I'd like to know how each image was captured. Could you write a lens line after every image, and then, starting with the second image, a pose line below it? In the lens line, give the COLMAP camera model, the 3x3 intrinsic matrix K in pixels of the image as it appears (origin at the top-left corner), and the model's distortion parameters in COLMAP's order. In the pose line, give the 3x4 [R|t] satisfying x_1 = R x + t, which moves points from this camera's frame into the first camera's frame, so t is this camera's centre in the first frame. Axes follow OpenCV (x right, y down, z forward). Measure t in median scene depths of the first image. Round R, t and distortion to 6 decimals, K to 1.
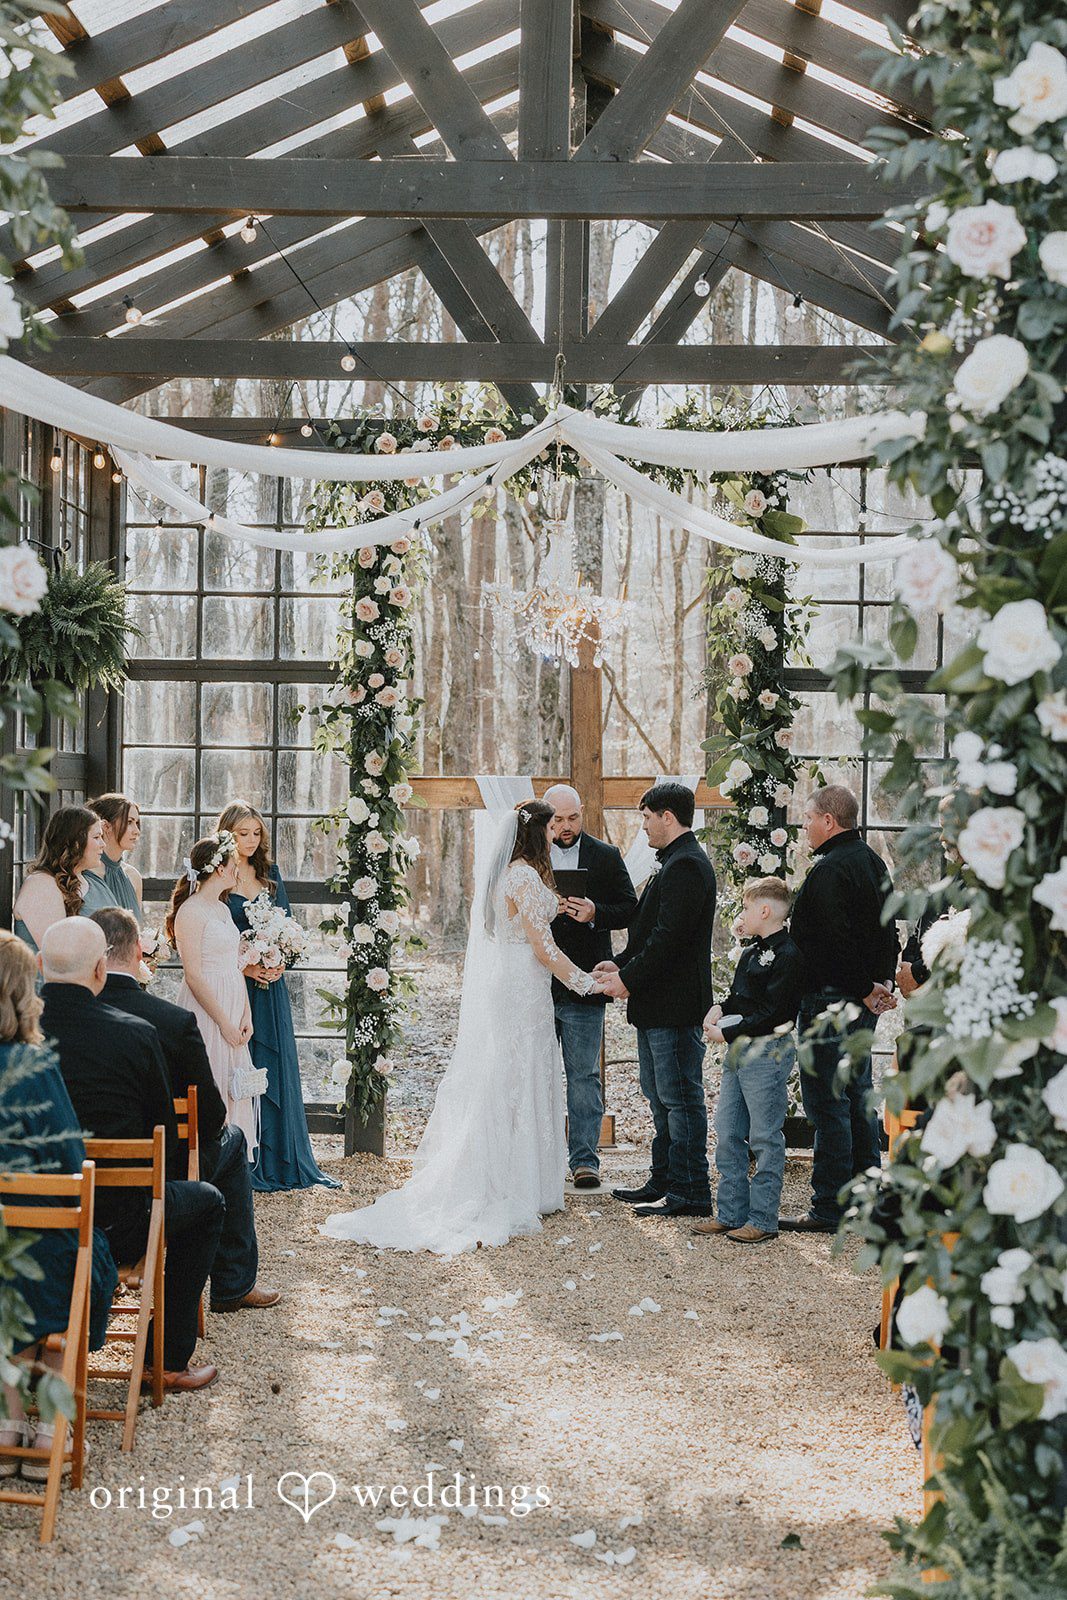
lens RADIAL K [[2390.4, 0, 480.7], [0, 2390.4, 806.0], [0, 0, 1]] dist [0.023054, 0.000000]
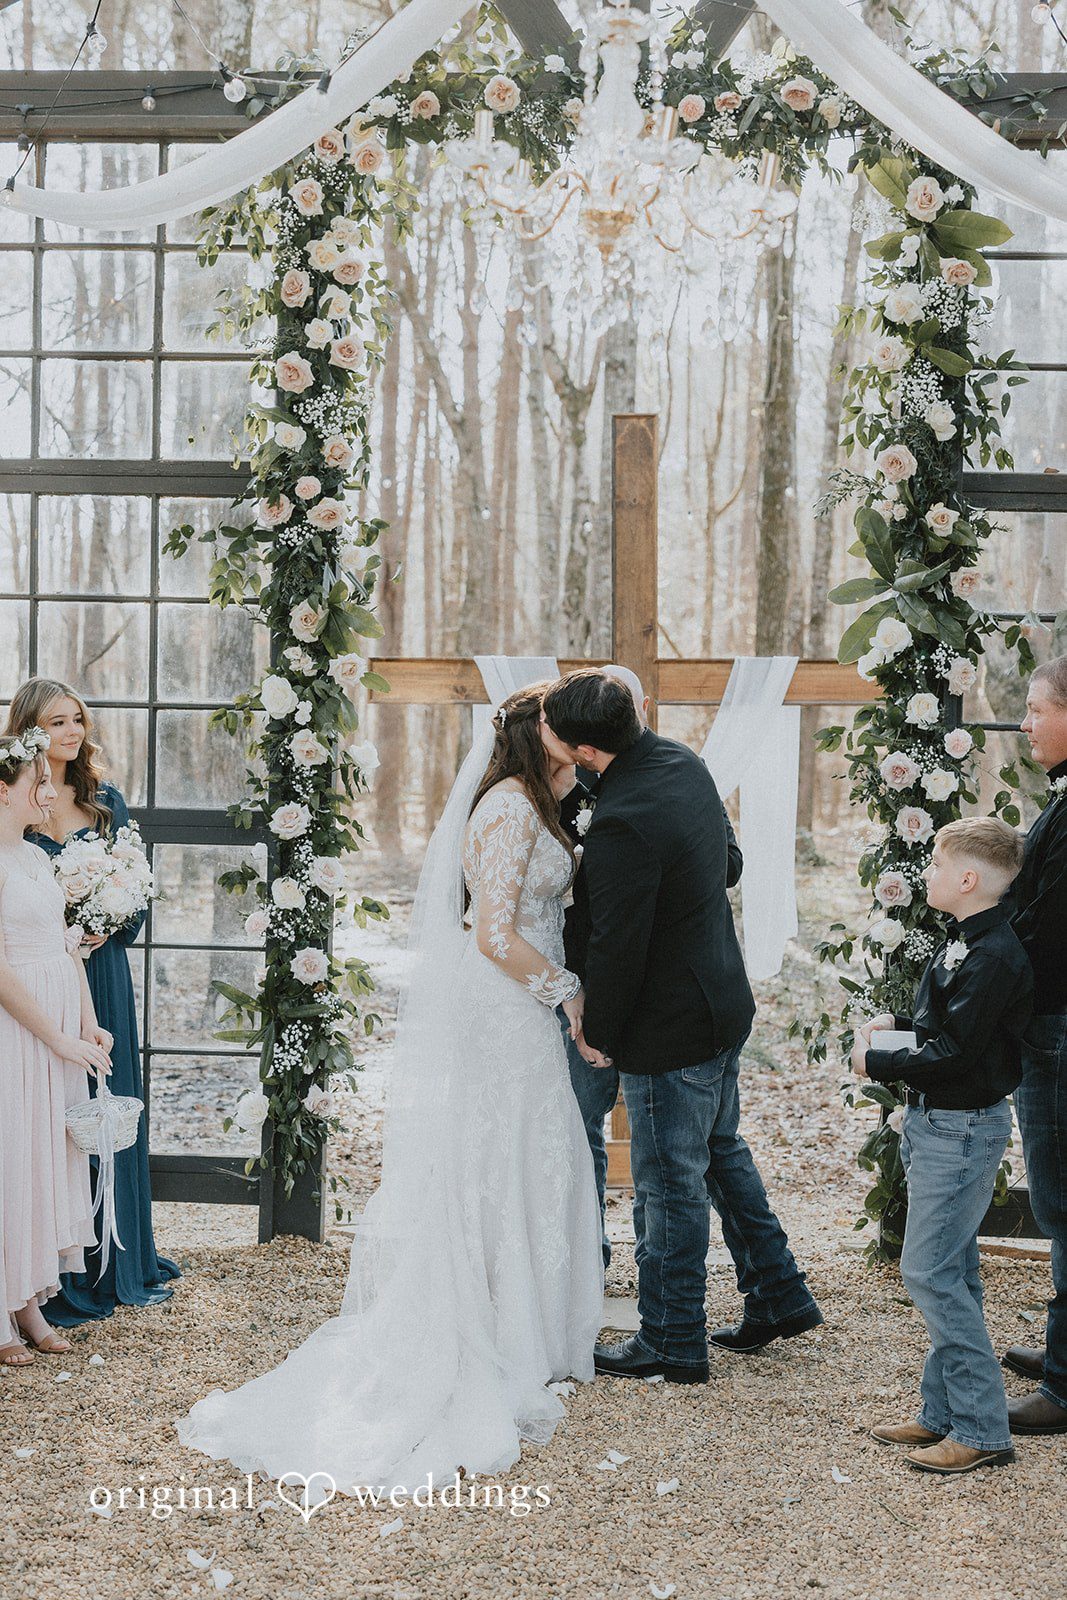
lens RADIAL K [[2390.4, 0, 497.8], [0, 2390.4, 790.4], [0, 0, 1]] dist [0.023054, 0.000000]
pose [[0.999915, 0.005467, -0.011862, 0.013482], [-0.005039, 0.999344, 0.035865, 0.003646], [0.012050, -0.035802, 0.999286, 0.376009]]
